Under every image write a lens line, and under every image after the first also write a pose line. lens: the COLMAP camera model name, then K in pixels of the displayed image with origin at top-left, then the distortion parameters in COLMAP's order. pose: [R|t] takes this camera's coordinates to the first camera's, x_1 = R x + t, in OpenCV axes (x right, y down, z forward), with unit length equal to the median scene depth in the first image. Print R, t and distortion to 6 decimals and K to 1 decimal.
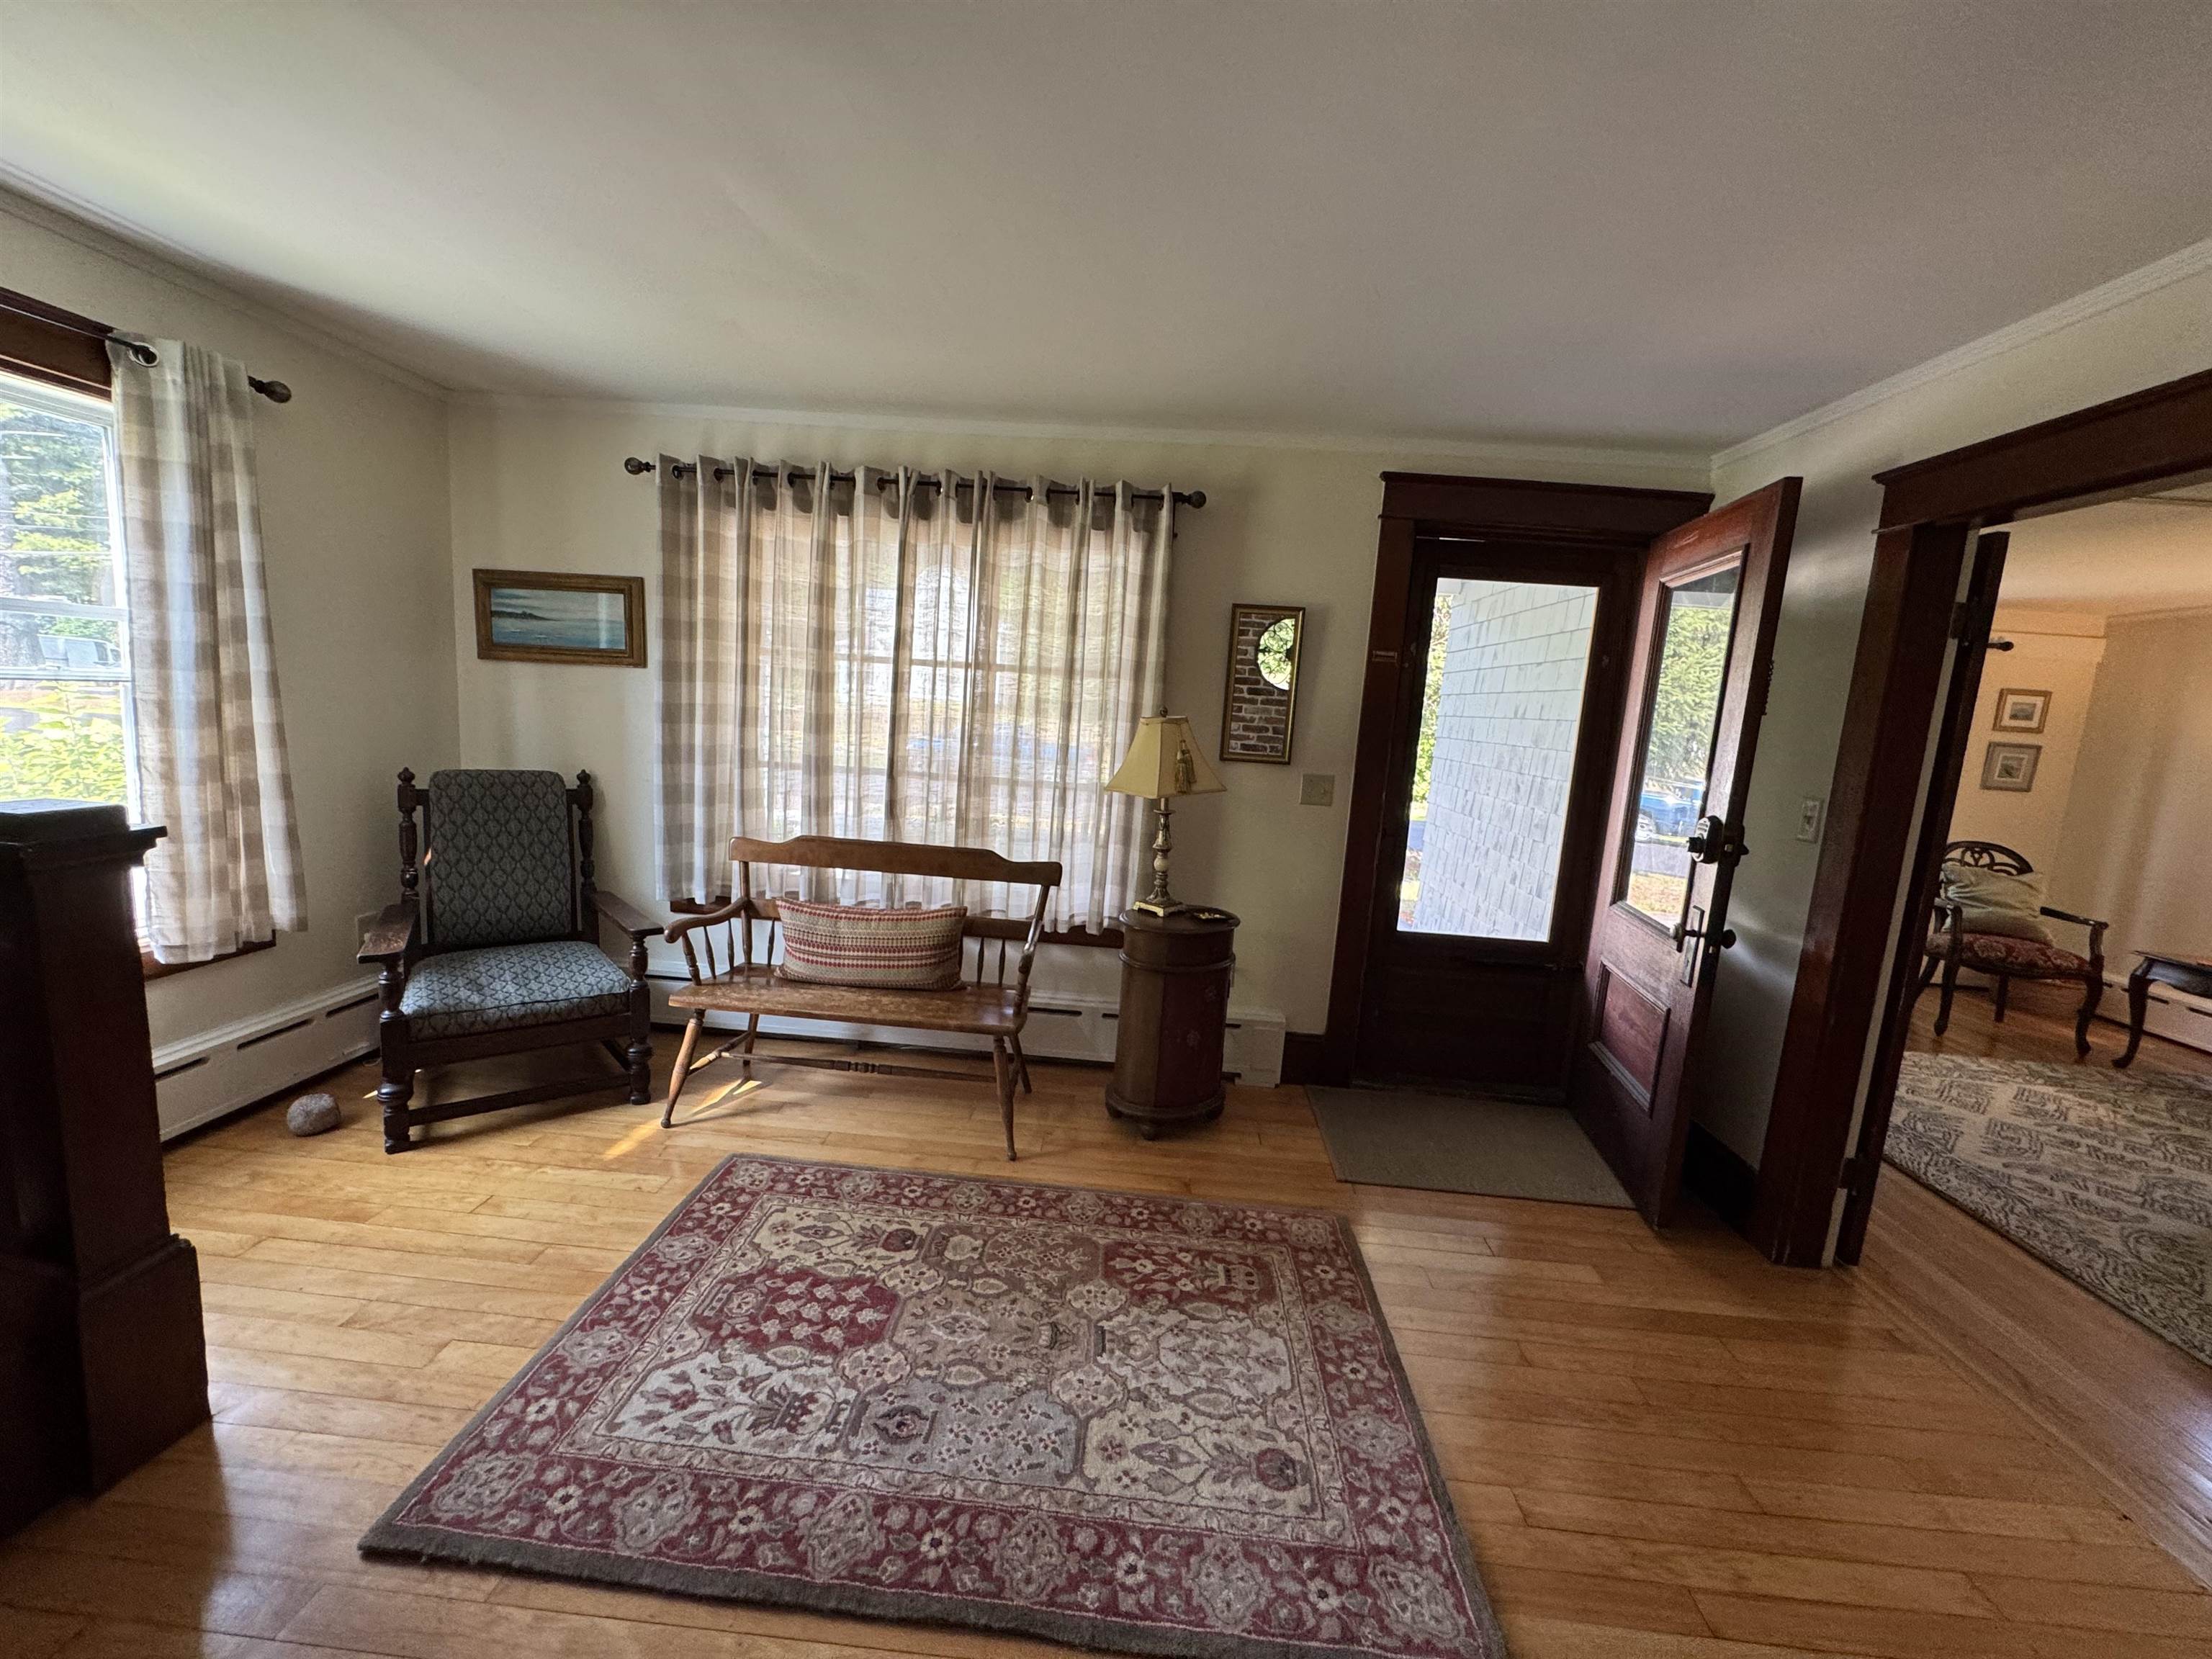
lens RADIAL K [[879.6, 0, 1106.0], [0, 879.6, 829.5], [0, 0, 1]] dist [-0.001335, 0.000025]
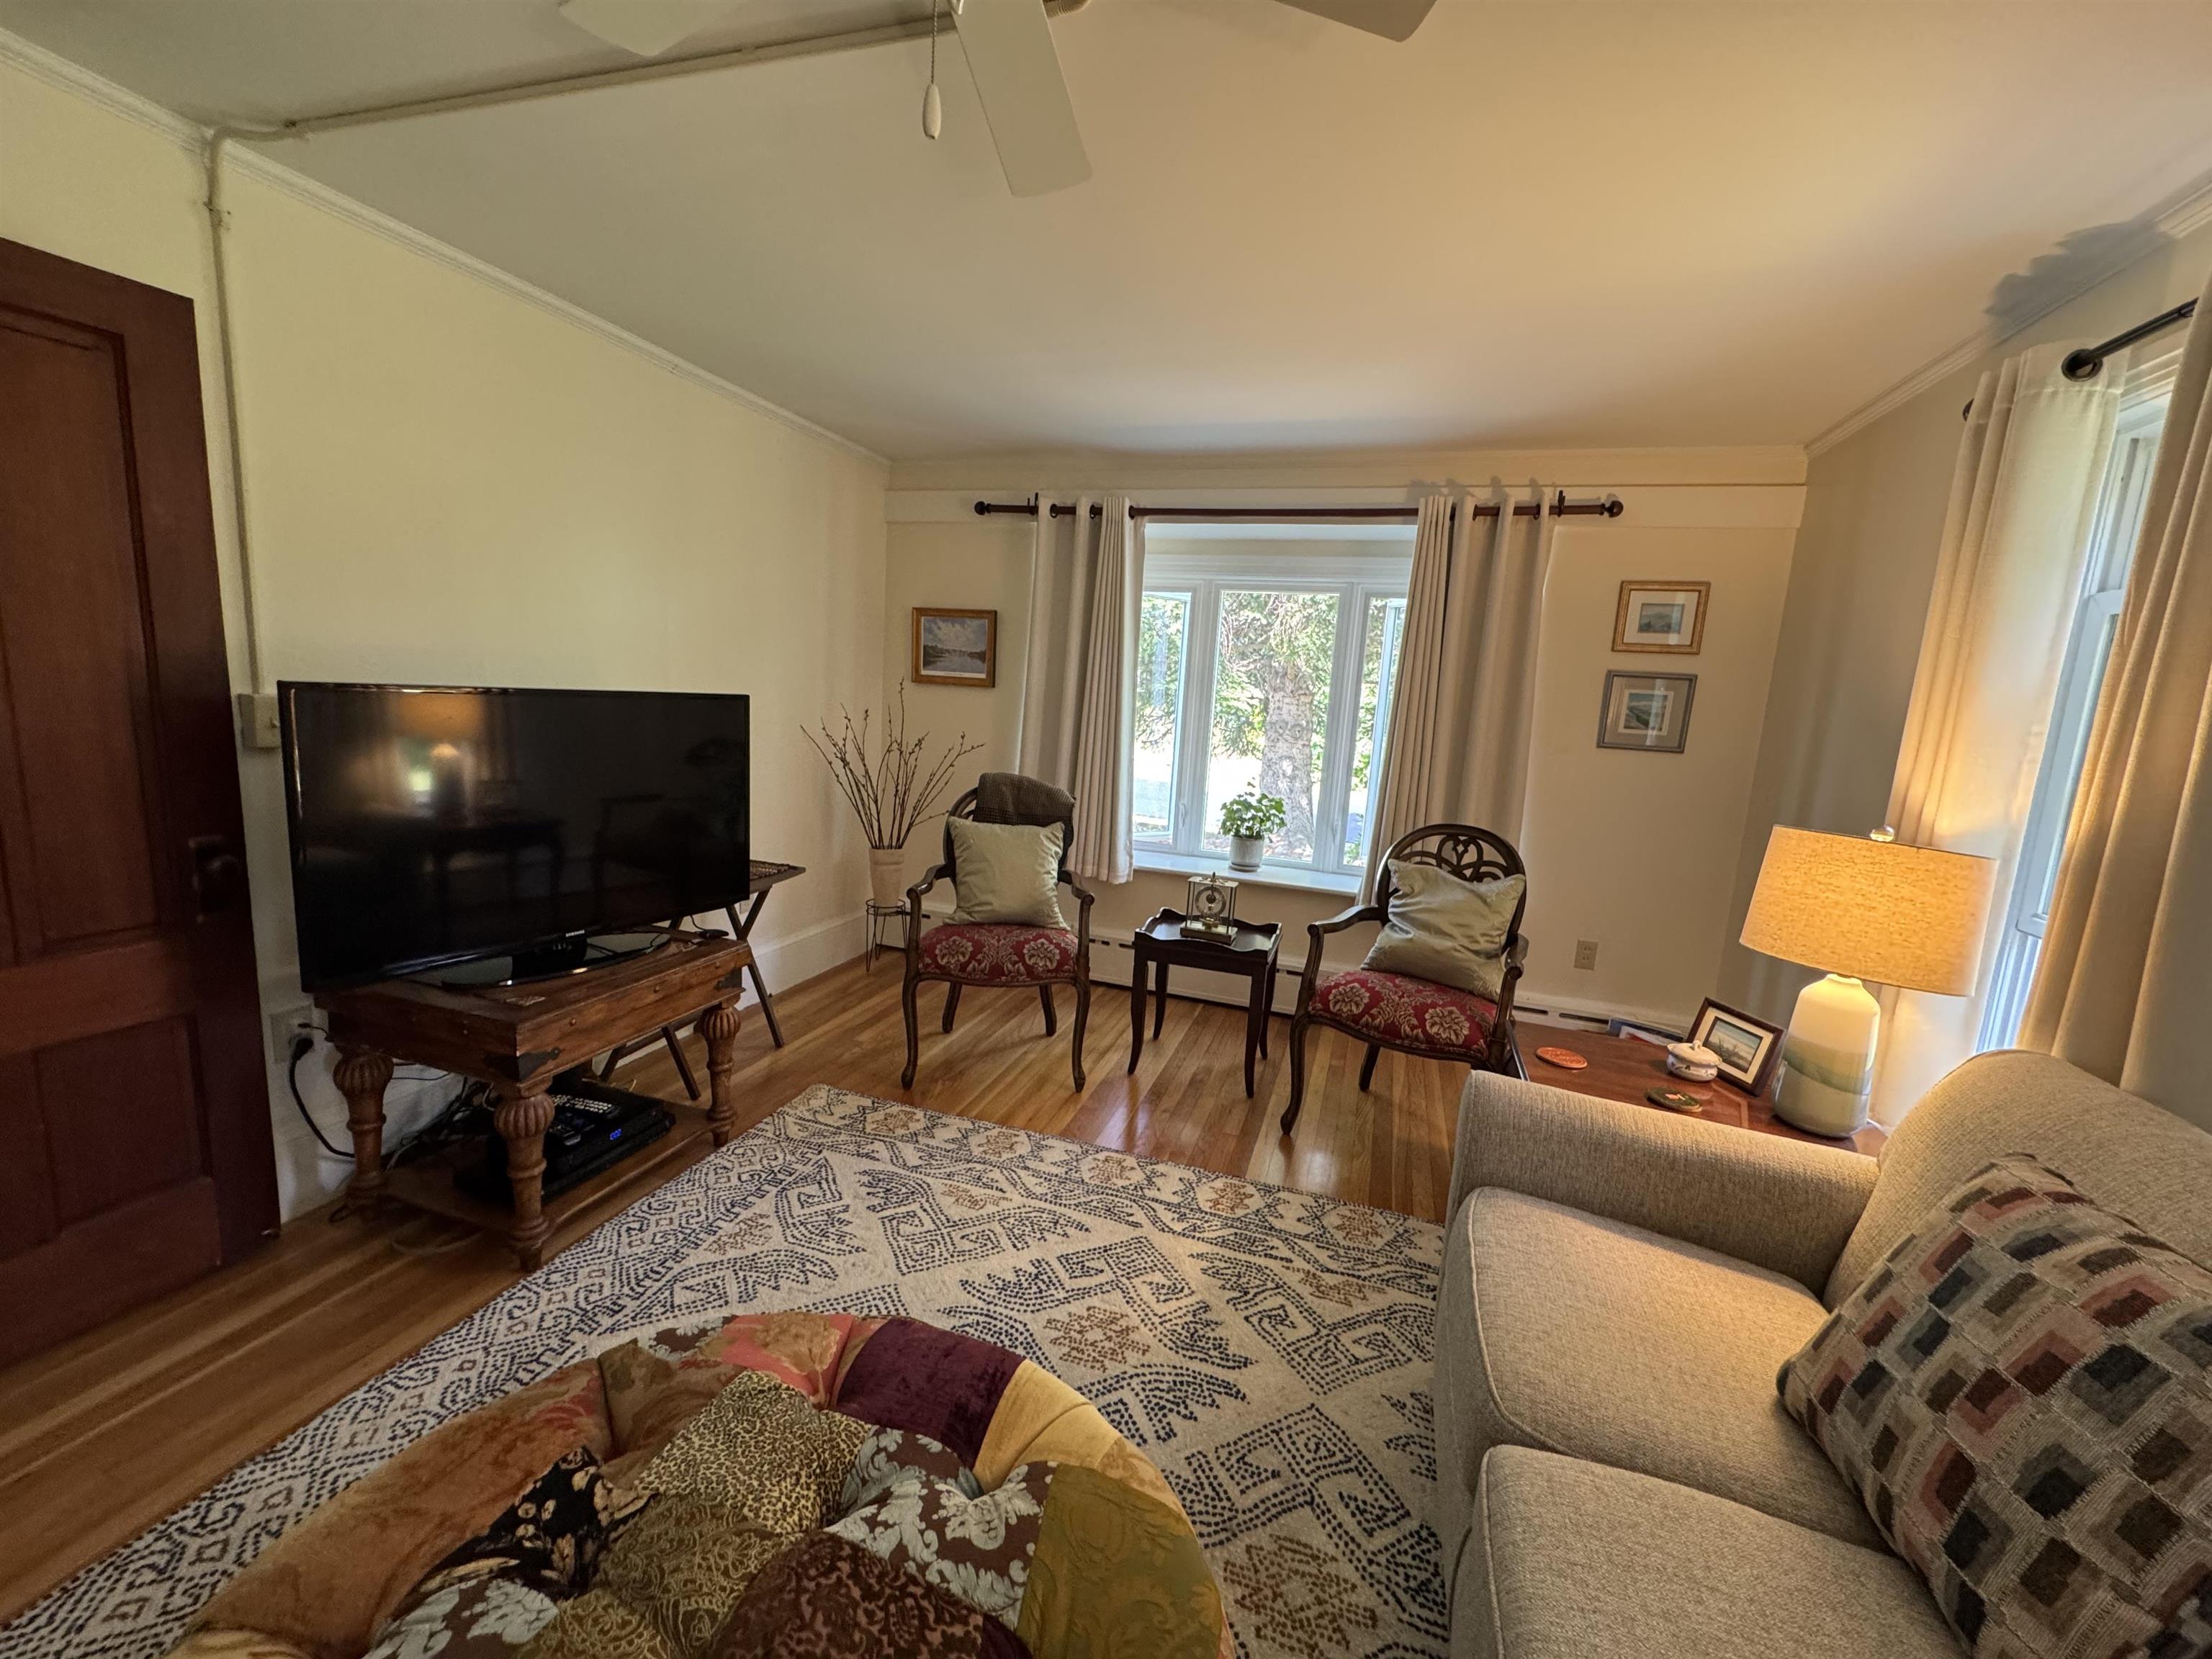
lens RADIAL K [[884.8, 0, 1106.2], [0, 884.8, 832.1], [0, 0, 1]] dist [-0.002515, -0.000083]
pose [[0.967679, 0.036702, -0.249499, 1.010413], [-0.035748, 0.999326, 0.008355, 0.024782], [0.249638, 0.000834, 0.968339, 0.388100]]
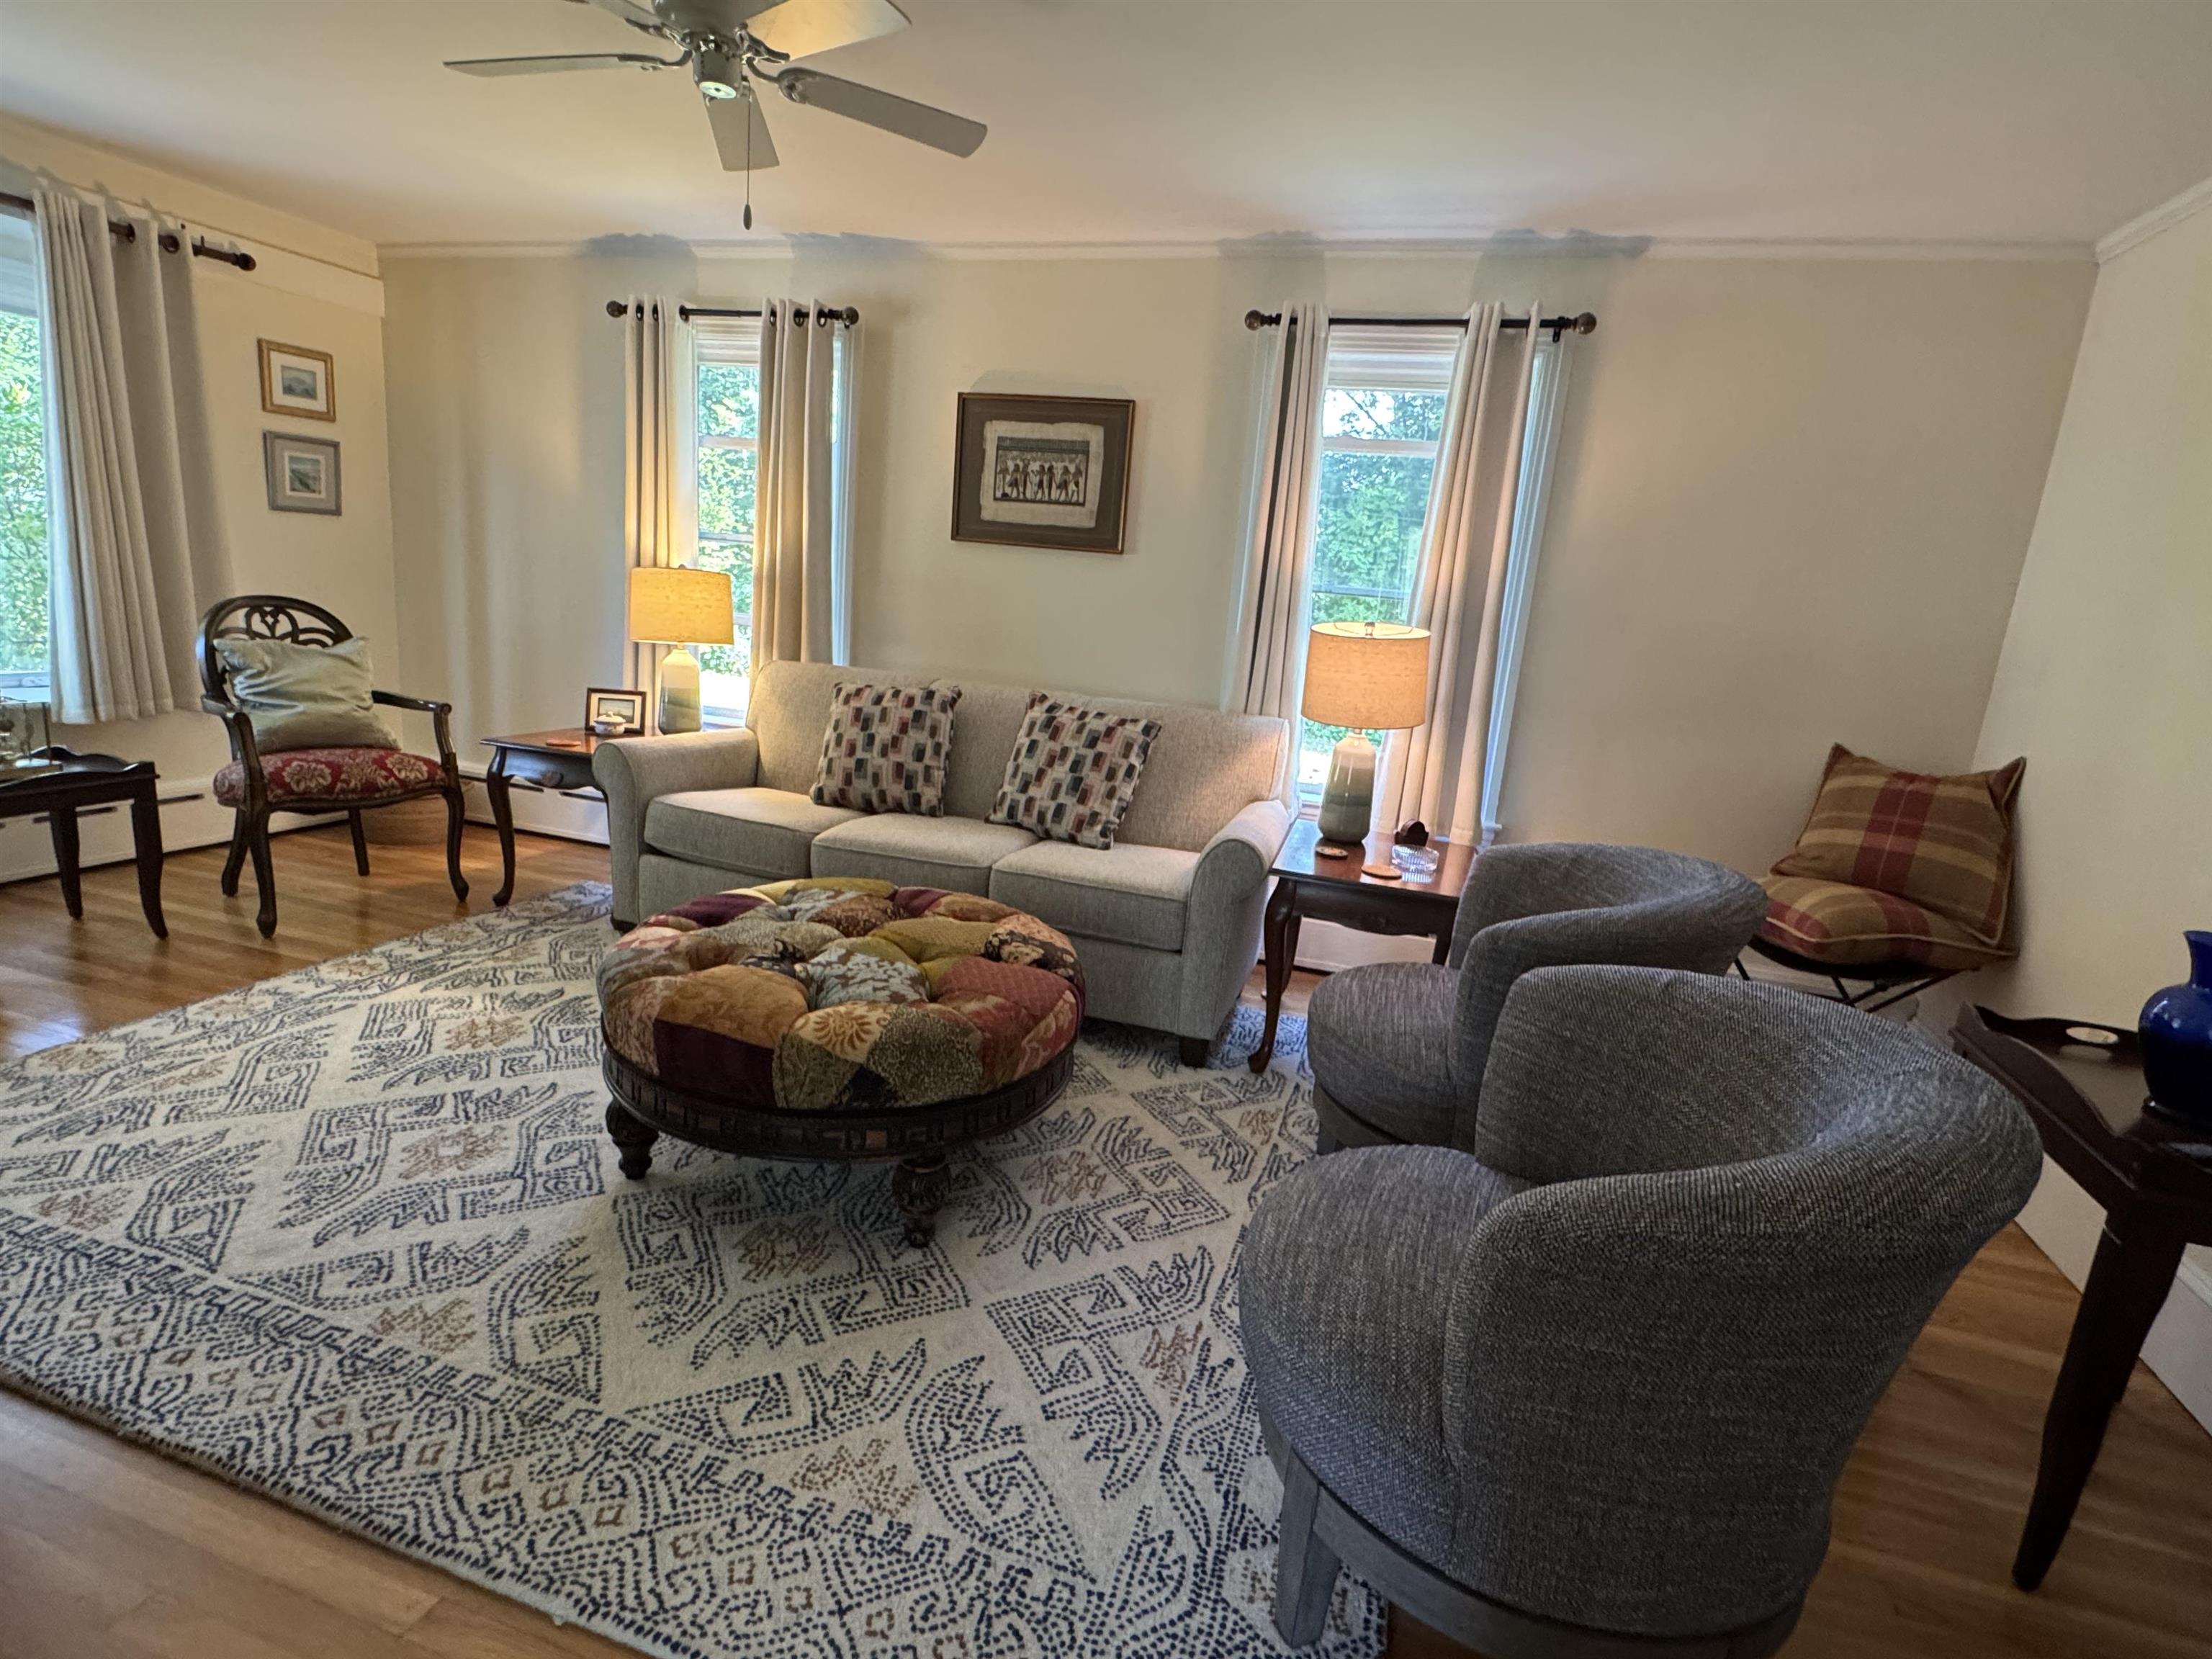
lens RADIAL K [[1131.8, 0, 1101.1], [0, 1131.8, 830.4], [0, 0, 1]] dist [0.000633, 0.000497]
pose [[0.248970, -0.255326, 0.934250, 0.417518], [0.069208, 0.966849, 0.245791, 0.020346], [-0.966035, 0.003463, 0.258387, 0.282991]]
